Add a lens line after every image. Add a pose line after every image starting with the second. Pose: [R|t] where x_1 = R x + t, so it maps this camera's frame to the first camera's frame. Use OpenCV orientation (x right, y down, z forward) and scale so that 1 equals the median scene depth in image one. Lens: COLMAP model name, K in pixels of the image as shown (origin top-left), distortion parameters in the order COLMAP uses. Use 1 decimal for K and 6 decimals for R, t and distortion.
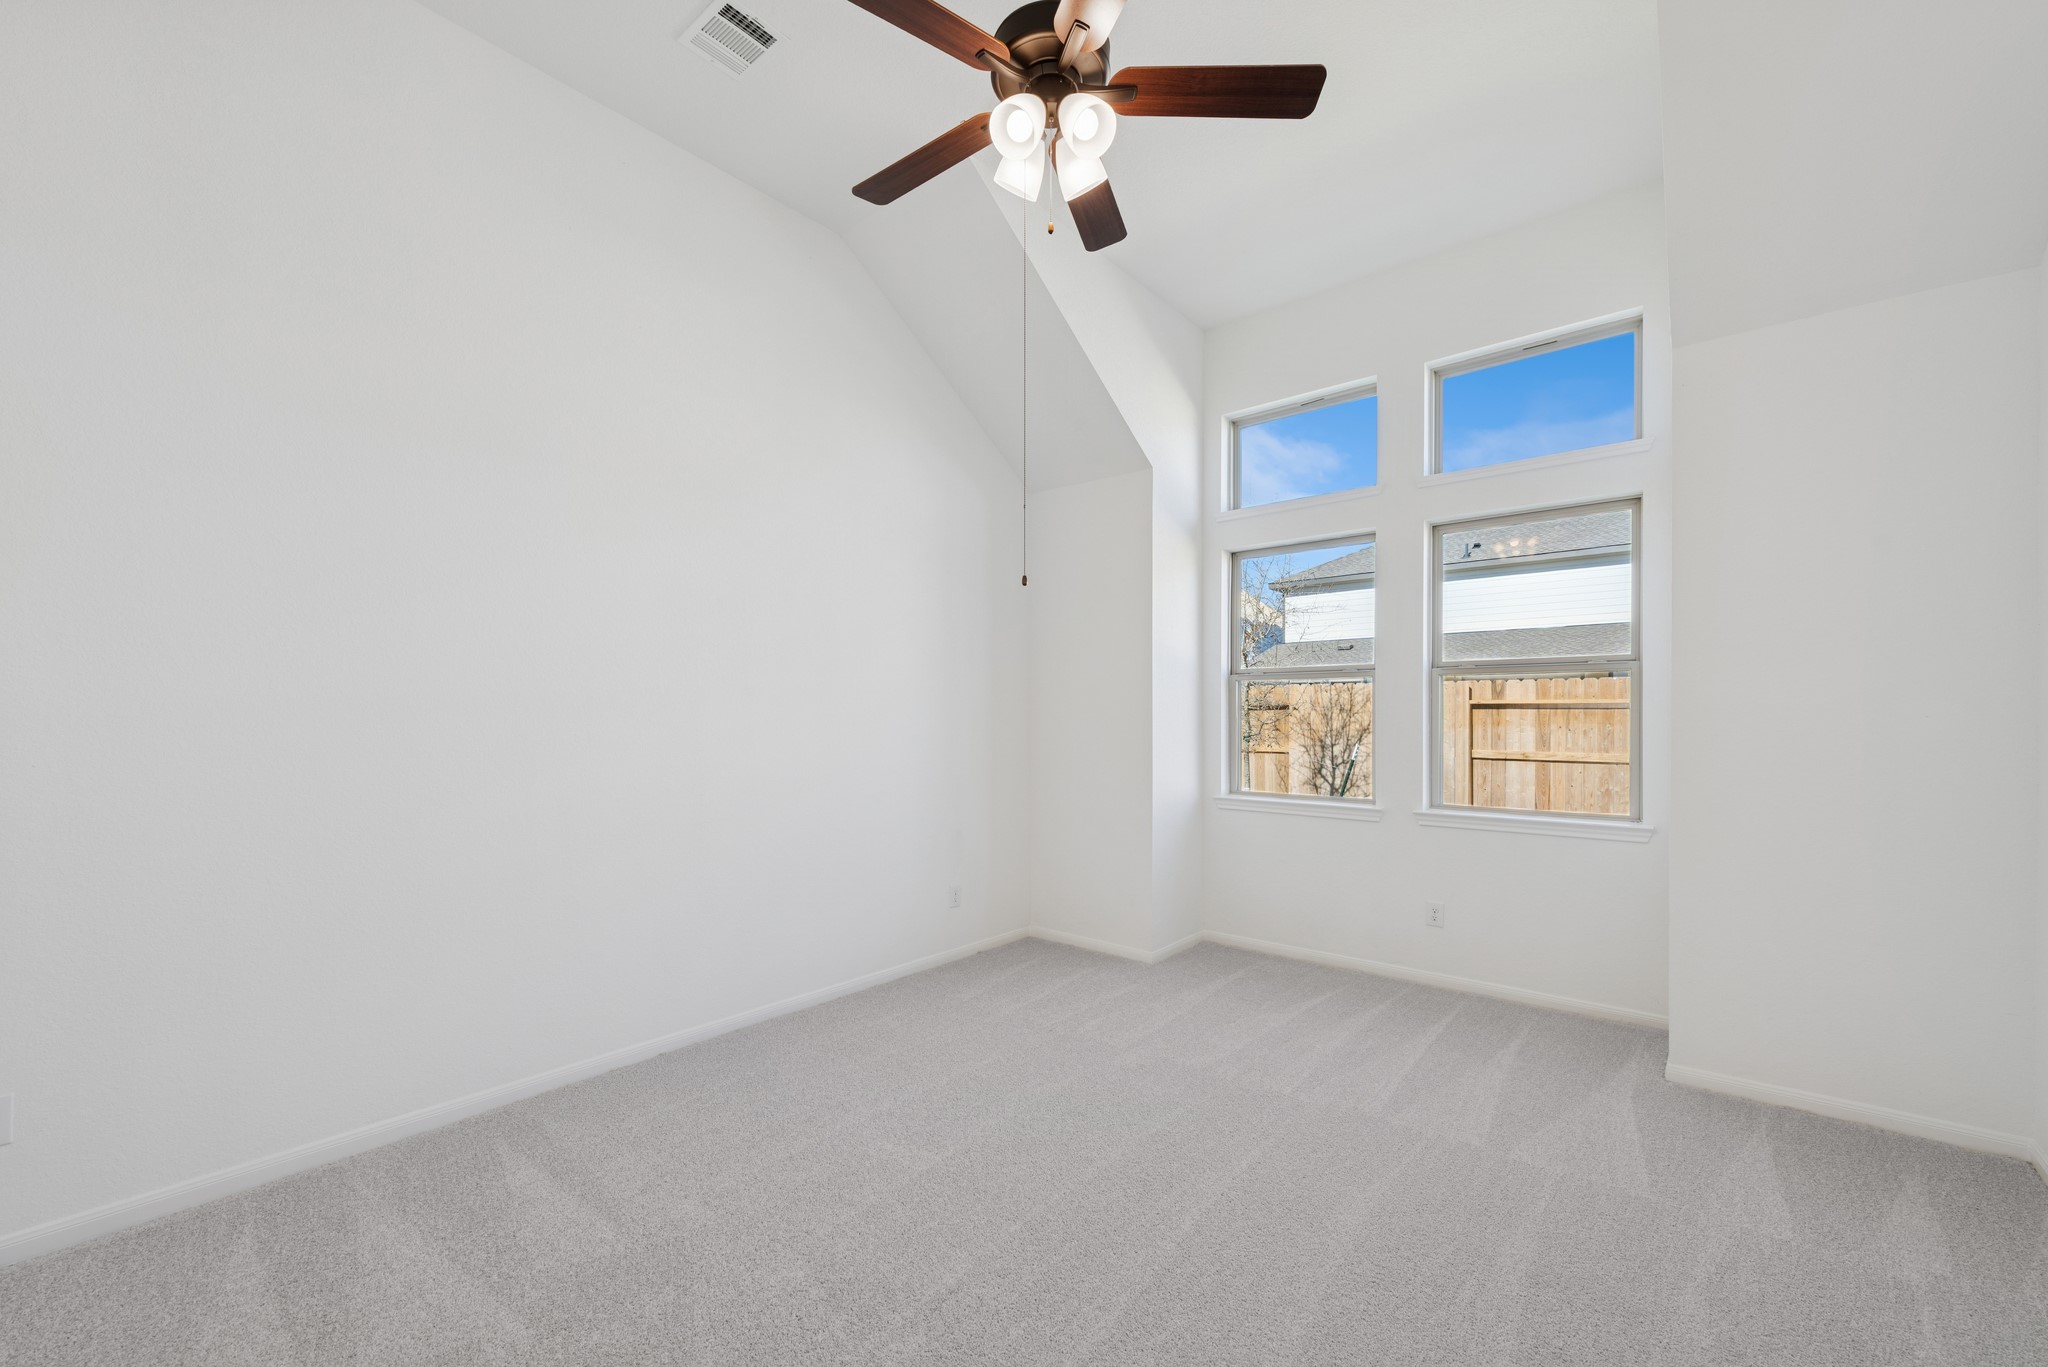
lens RADIAL K [[822.8, 0, 1023.5], [0, 822.8, 696.2], [0, 0, 1]] dist [0.003161, -0.001243]
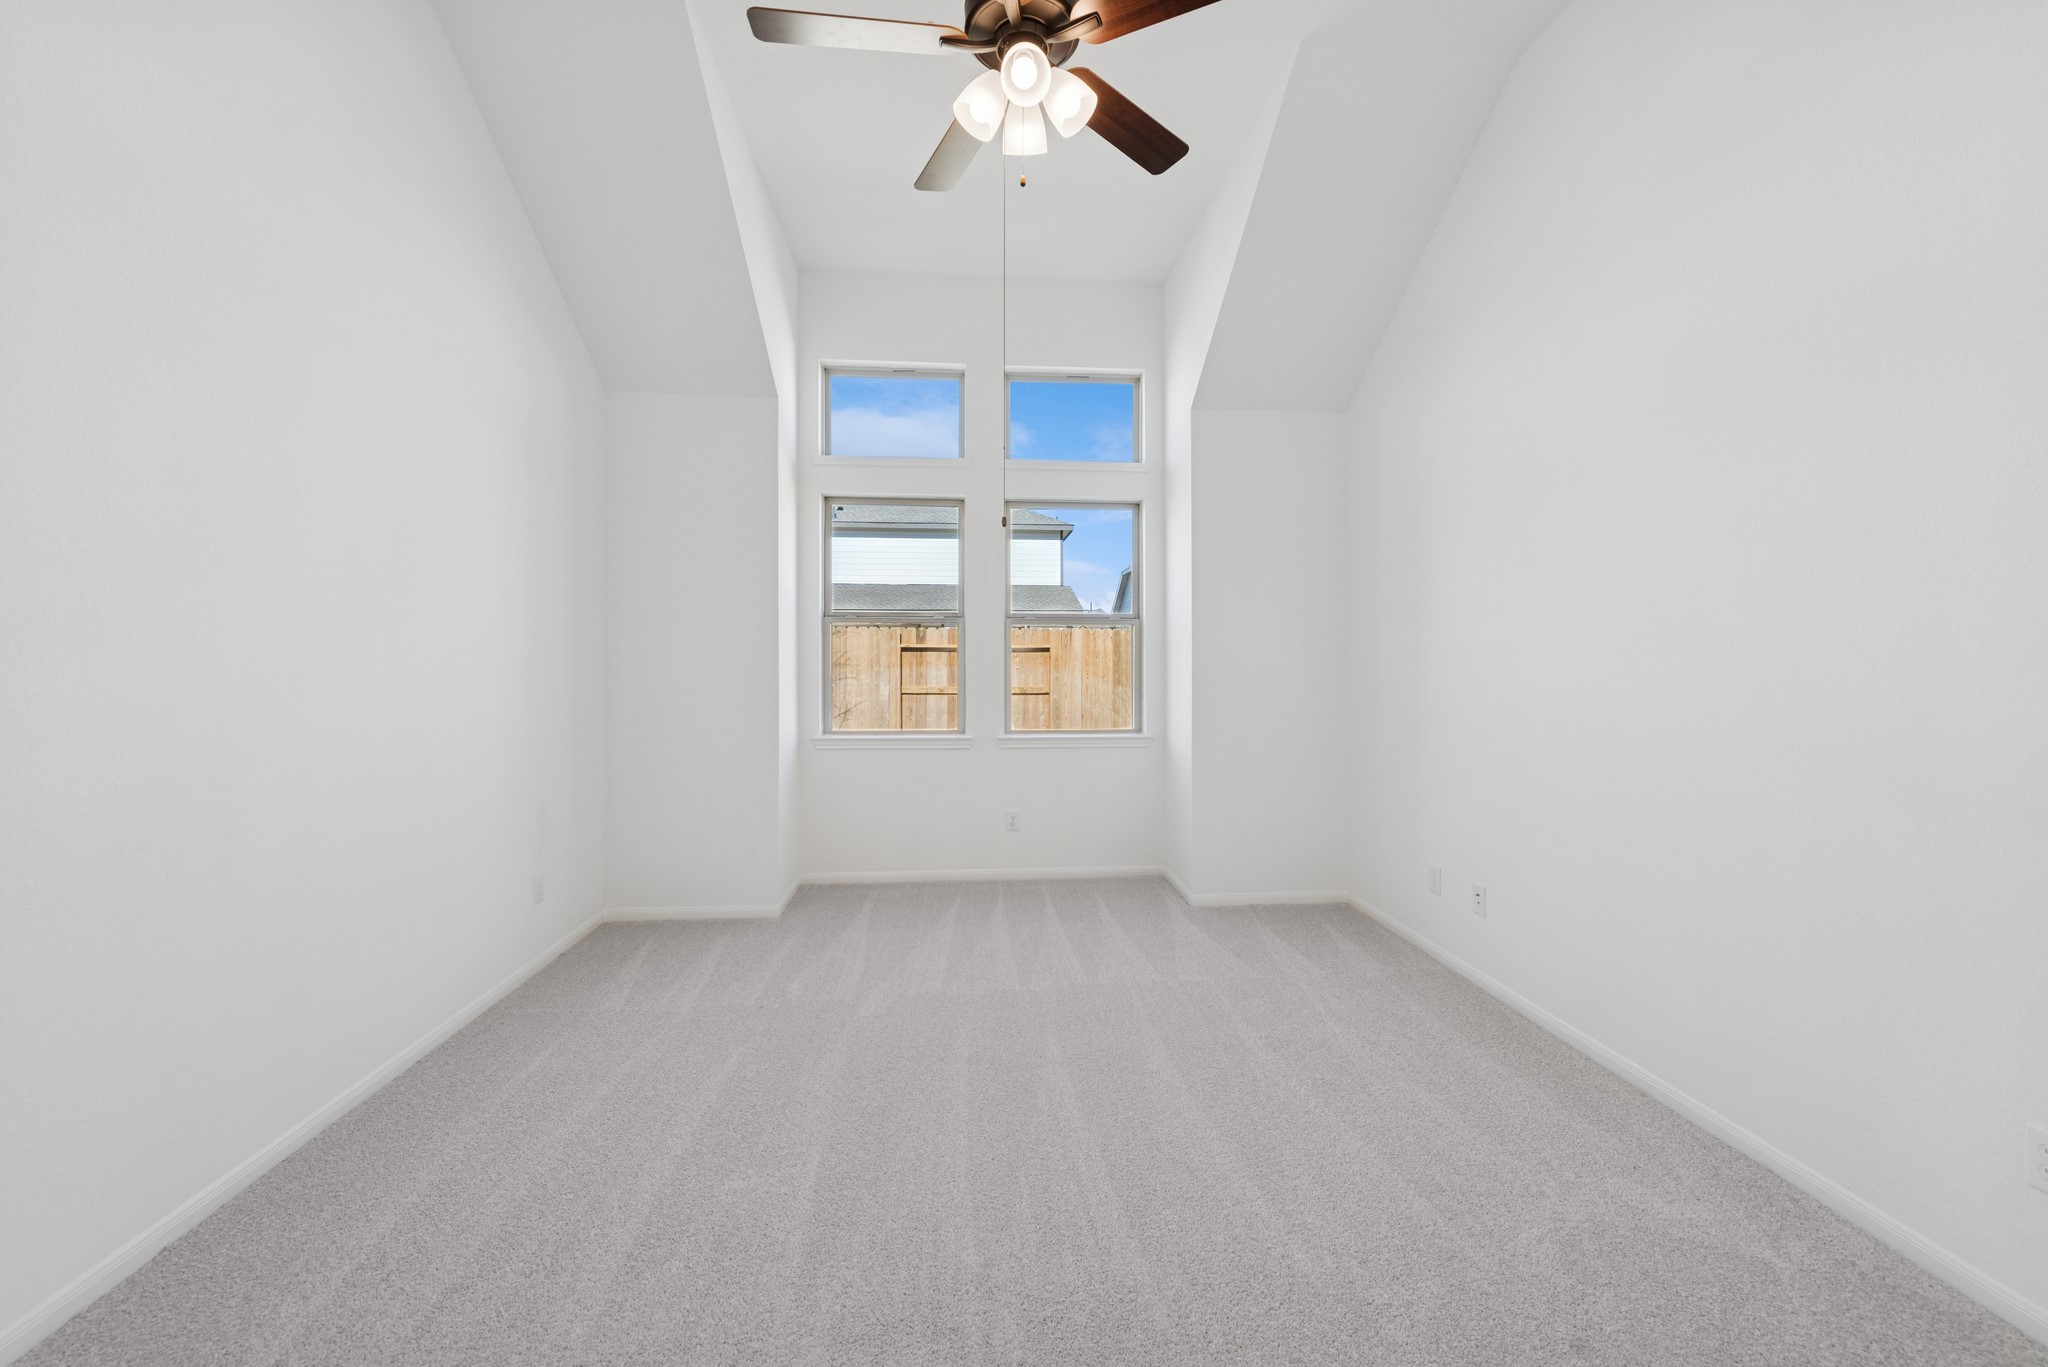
lens RADIAL K [[822.8, 0, 997.7], [0, 822.8, 628.6], [0, 0, 1]] dist [0.003161, -0.001243]
pose [[0.703543, 0.026373, 0.710163, -0.319998], [-0.018477, 0.999652, -0.018819, 0.003873], [-0.710412, 0.000118, 0.703786, 0.134954]]
